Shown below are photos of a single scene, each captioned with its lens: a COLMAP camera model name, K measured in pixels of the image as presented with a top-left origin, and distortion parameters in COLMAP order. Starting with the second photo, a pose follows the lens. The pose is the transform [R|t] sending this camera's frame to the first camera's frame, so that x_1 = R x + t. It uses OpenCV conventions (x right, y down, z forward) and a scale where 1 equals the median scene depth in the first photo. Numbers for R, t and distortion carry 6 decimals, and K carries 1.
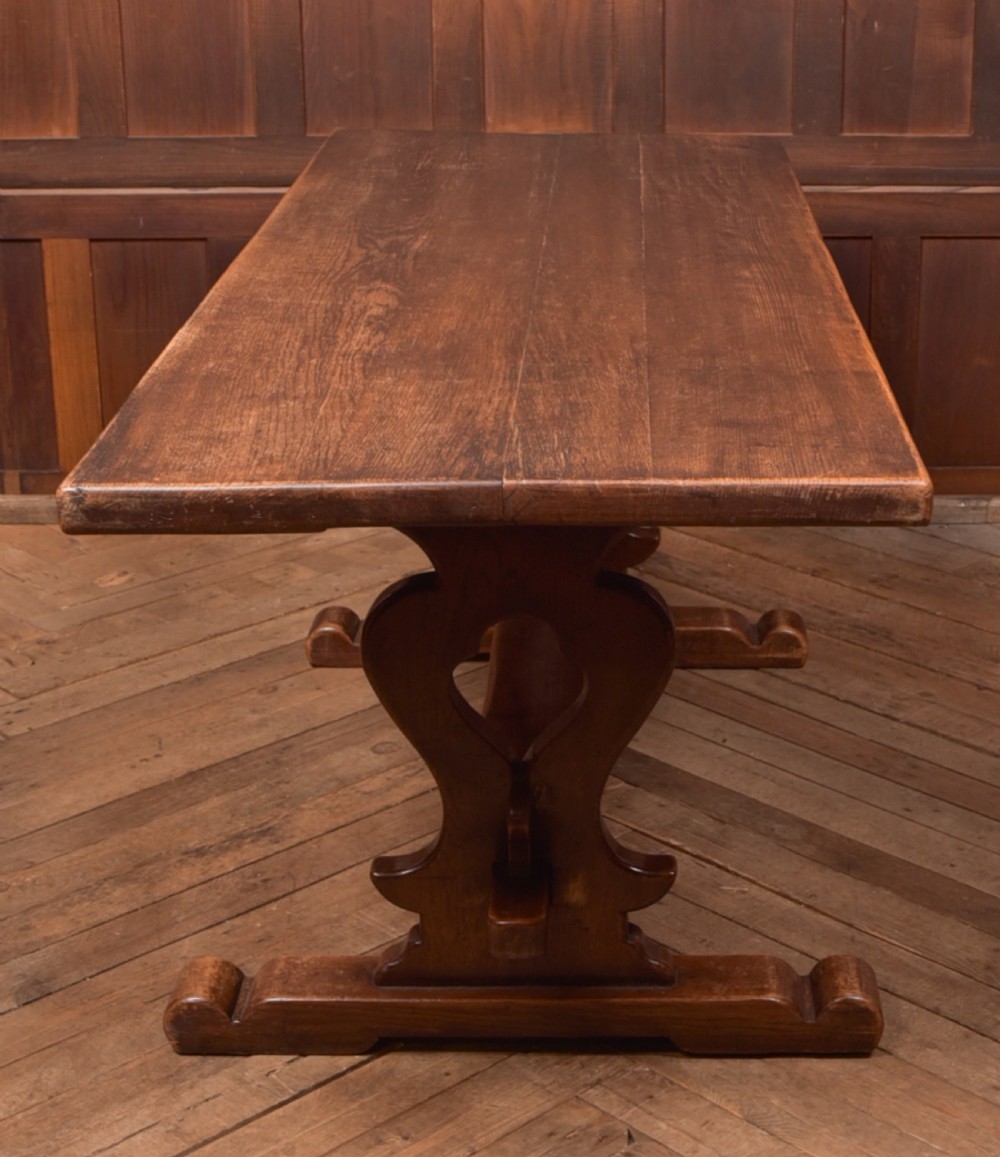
lens RADIAL K [[2216.2, 0, 593.6], [0, 2216.2, 480.5], [0, 0, 1]] dist [-0.136753, 0.187617]
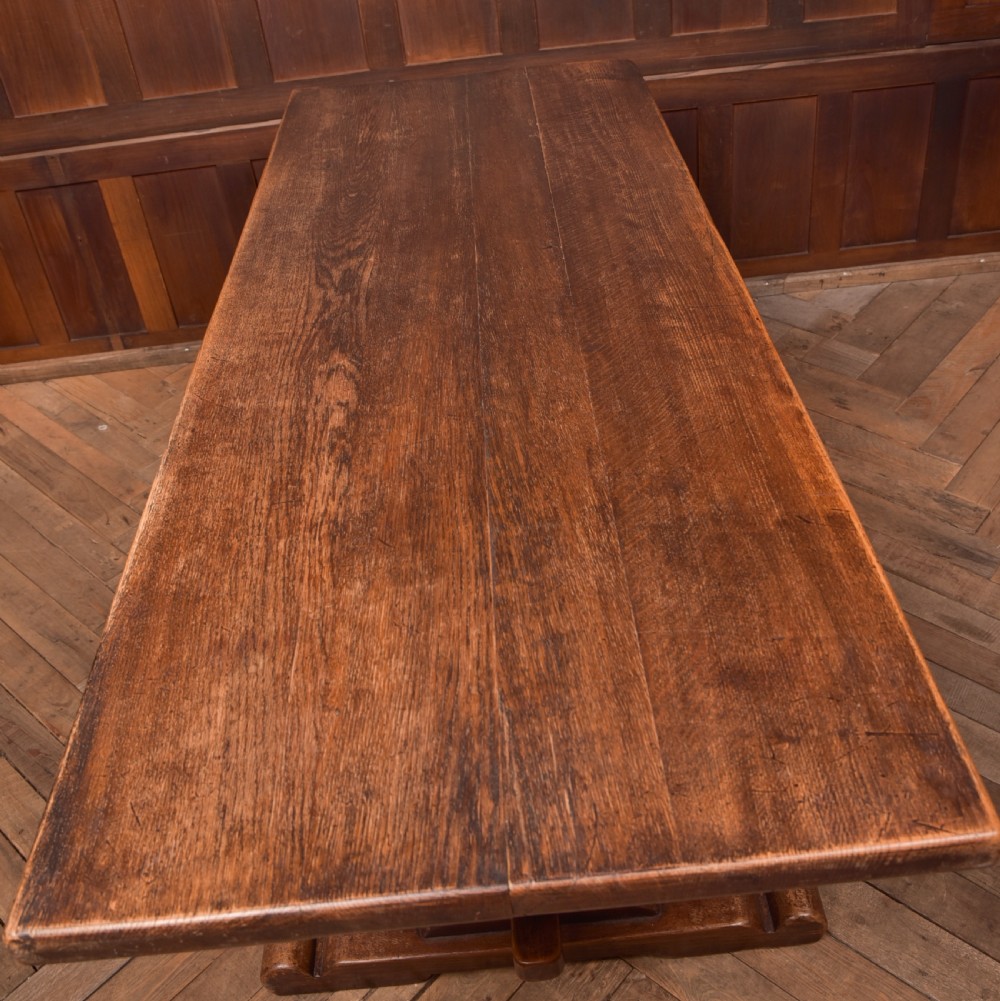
lens RADIAL K [[1087.3, 0, 502.5], [0, 1087.3, 430.6], [0, 0, 1]] dist [-0.121847, 0.104269]
pose [[0.993663, -0.111838, -0.011192, -0.011606], [0.109939, 0.946409, 0.303684, -0.177405], [-0.023371, -0.302990, 0.952707, 0.402267]]
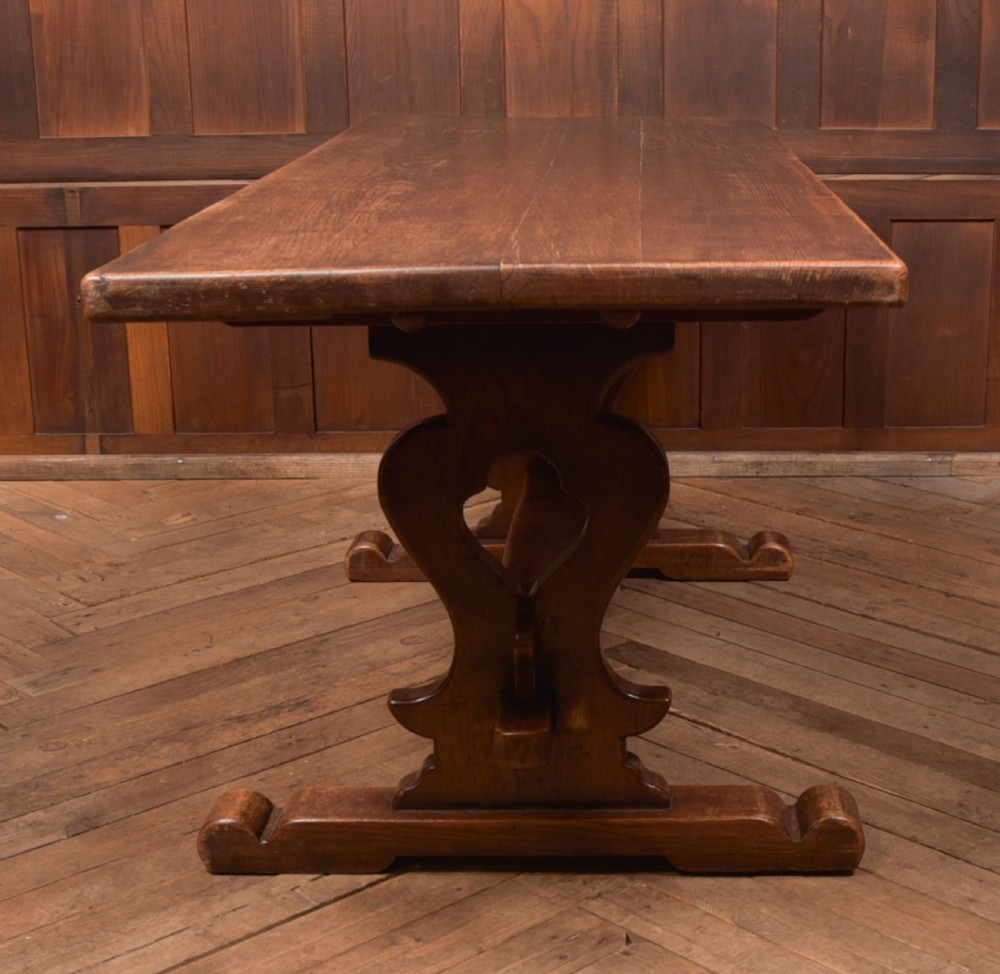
lens RADIAL K [[1849.1, 0, 588.2], [0, 1849.1, 519.2], [0, 0, 1]] dist [-0.136945, 0.202939]
pose [[0.999881, -0.003310, -0.015046, 0.008480], [0.002923, 0.999666, -0.025688, 0.087775], [0.015126, 0.025641, 0.999557, 0.074745]]
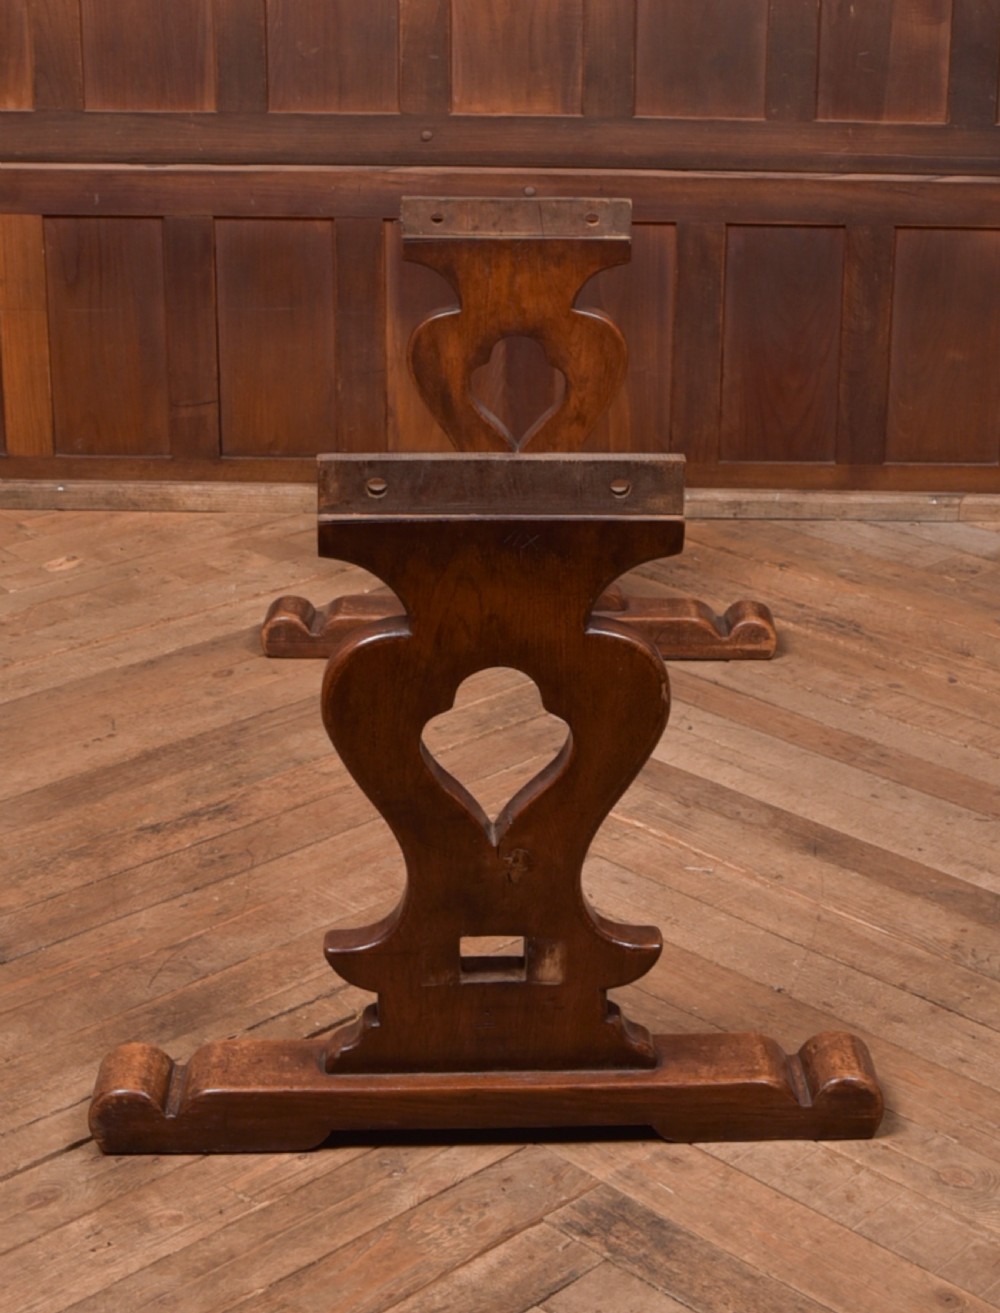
lens RADIAL K [[2348.4, 0, 598.9], [0, 2348.4, 478.4], [0, 0, 1]] dist [-0.135678, 0.163030]
pose [[0.999648, 0.013744, 0.022672, -0.006639], [-0.013414, 0.999803, -0.014651, 0.023884], [-0.022869, 0.014342, 0.999636, -0.043593]]
